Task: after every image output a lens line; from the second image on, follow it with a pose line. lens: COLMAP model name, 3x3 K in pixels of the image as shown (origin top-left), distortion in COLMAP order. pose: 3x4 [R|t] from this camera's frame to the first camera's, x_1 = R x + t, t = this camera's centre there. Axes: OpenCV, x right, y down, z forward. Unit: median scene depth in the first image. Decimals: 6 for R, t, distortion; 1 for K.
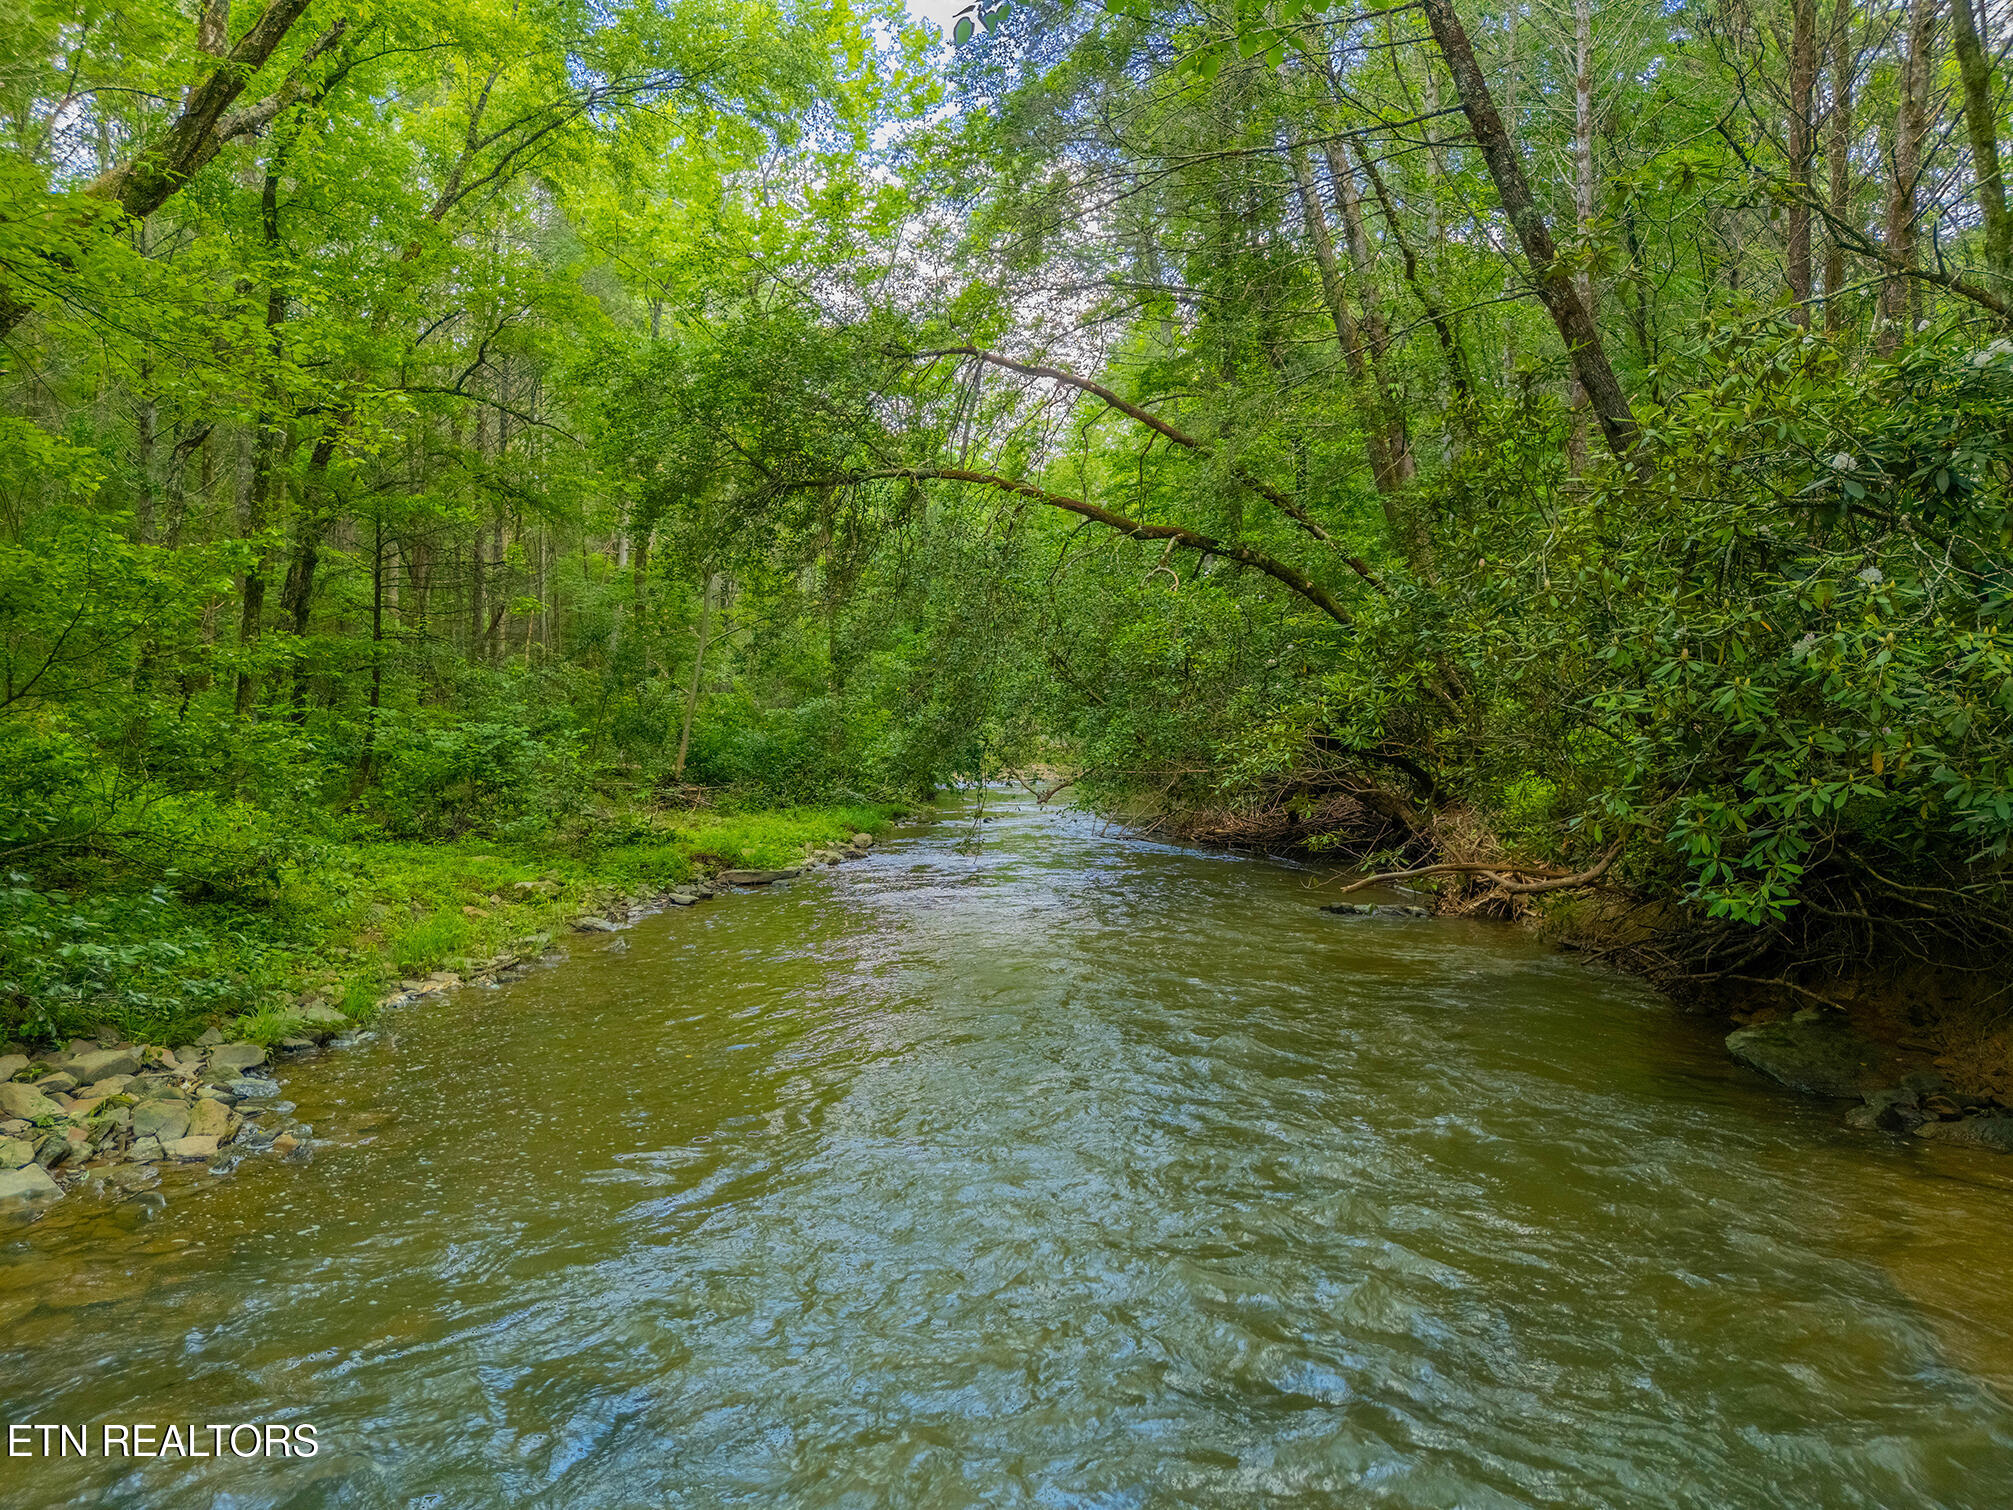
lens RADIAL K [[1564.2, 0, 1002.0], [0, 1564.2, 756.7], [0, 0, 1]] dist [0.054788, -0.003421]
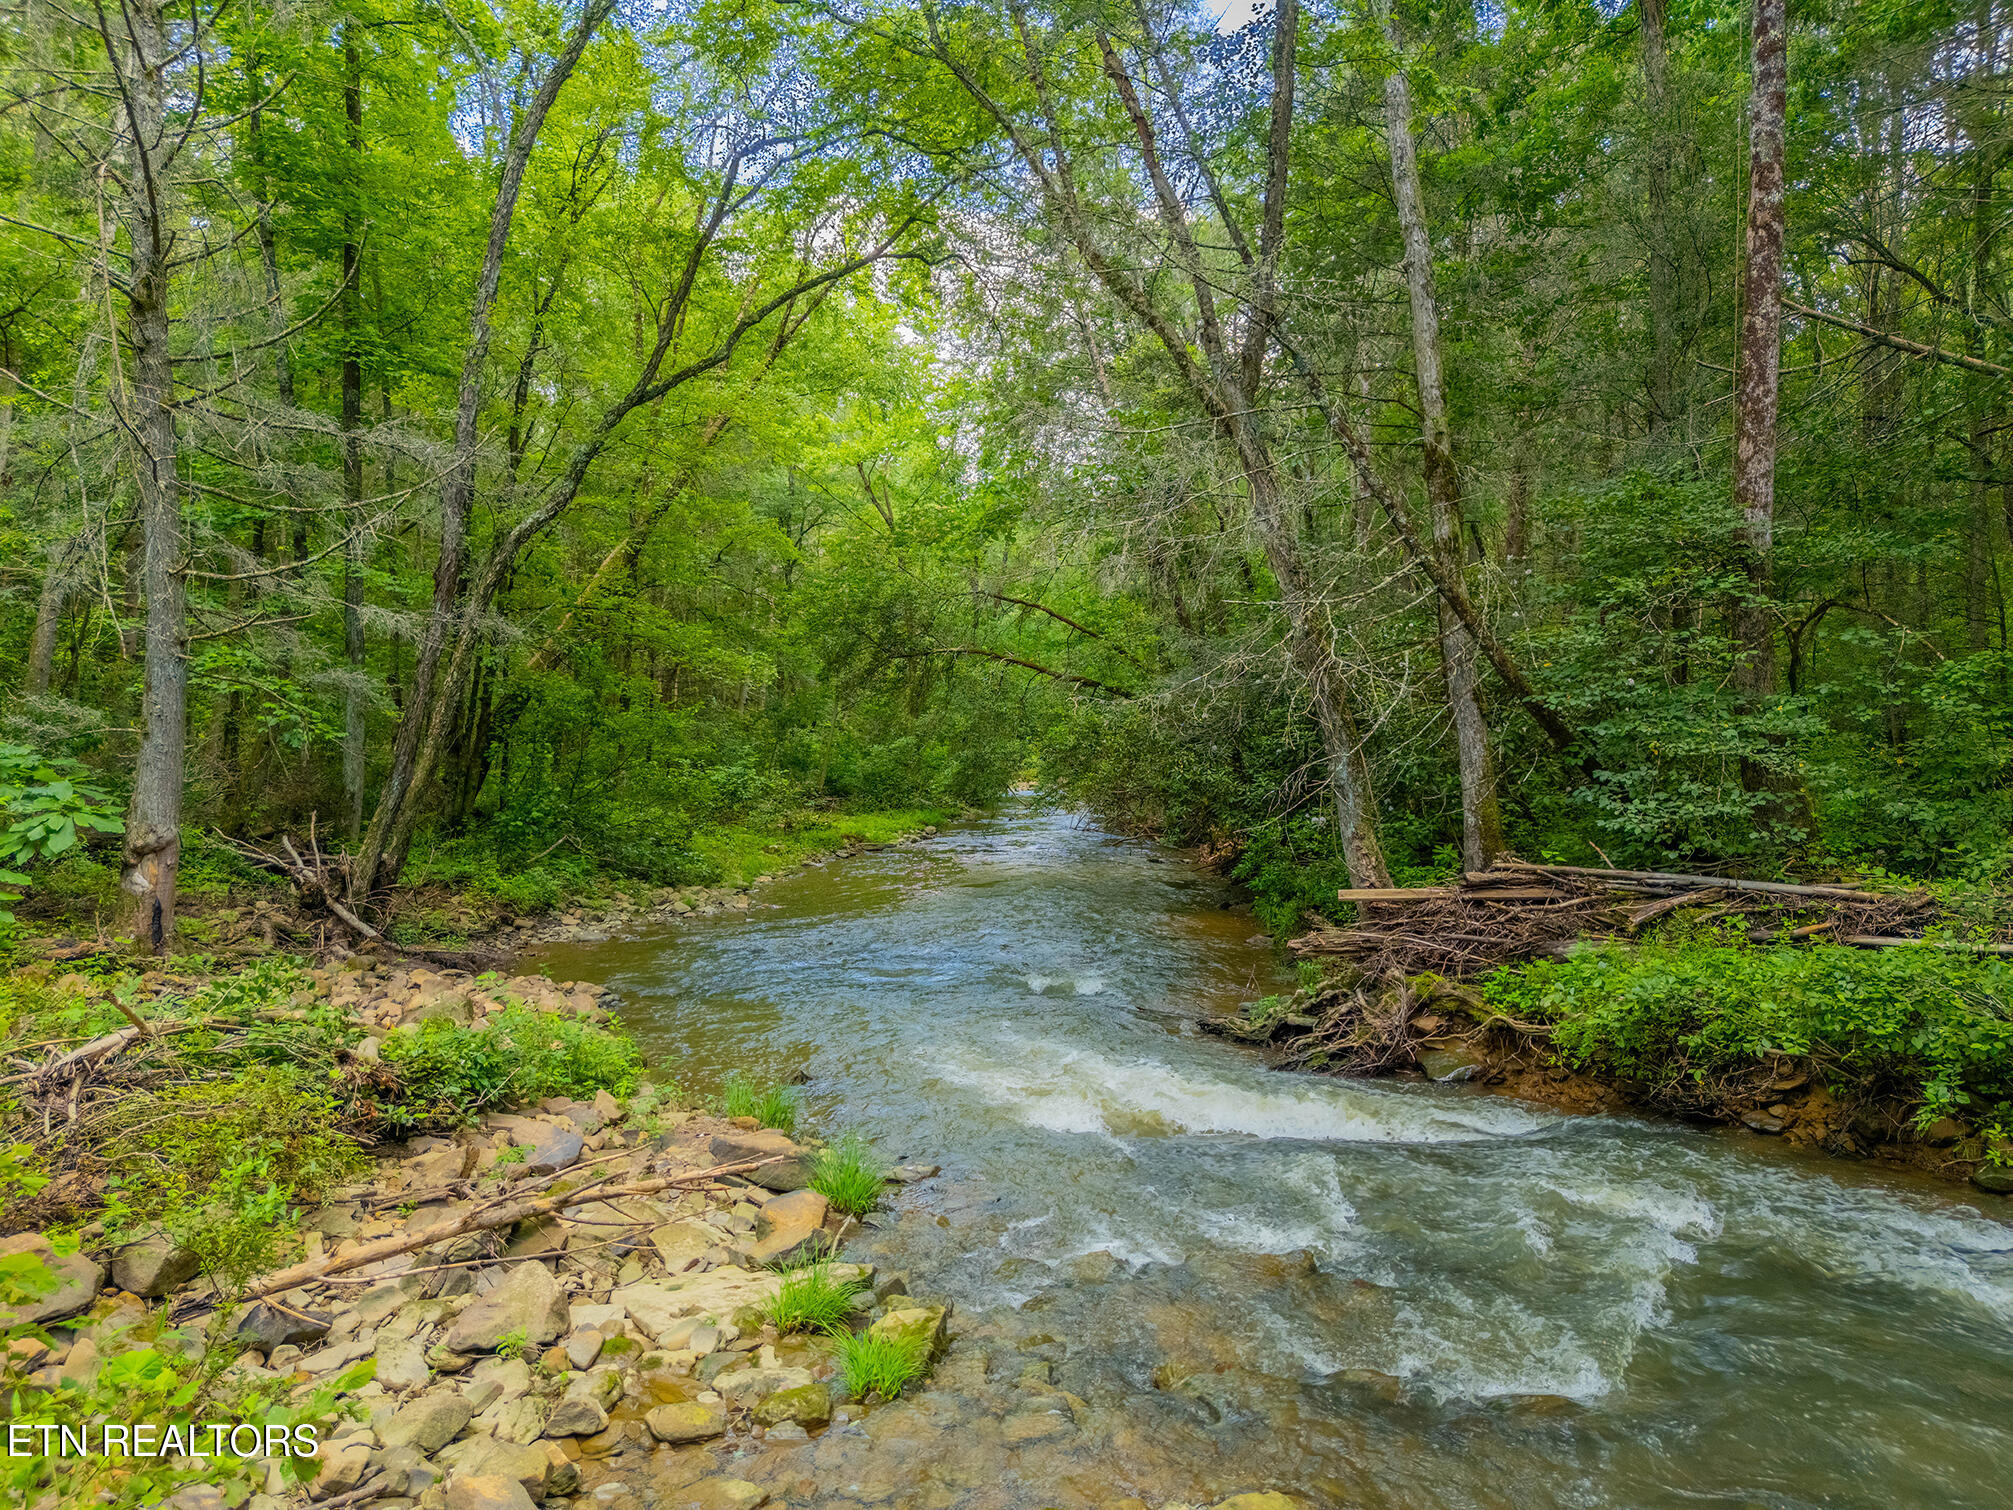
lens RADIAL K [[1564.2, 0, 1009.2], [0, 1564.2, 757.1], [0, 0, 1]] dist [0.054788, -0.003421]
pose [[0.999062, 0.002039, -0.043254, 0.073212], [-0.002054, 0.999998, -0.000301, -0.027320], [0.043254, 0.000390, 0.999064, -0.730217]]
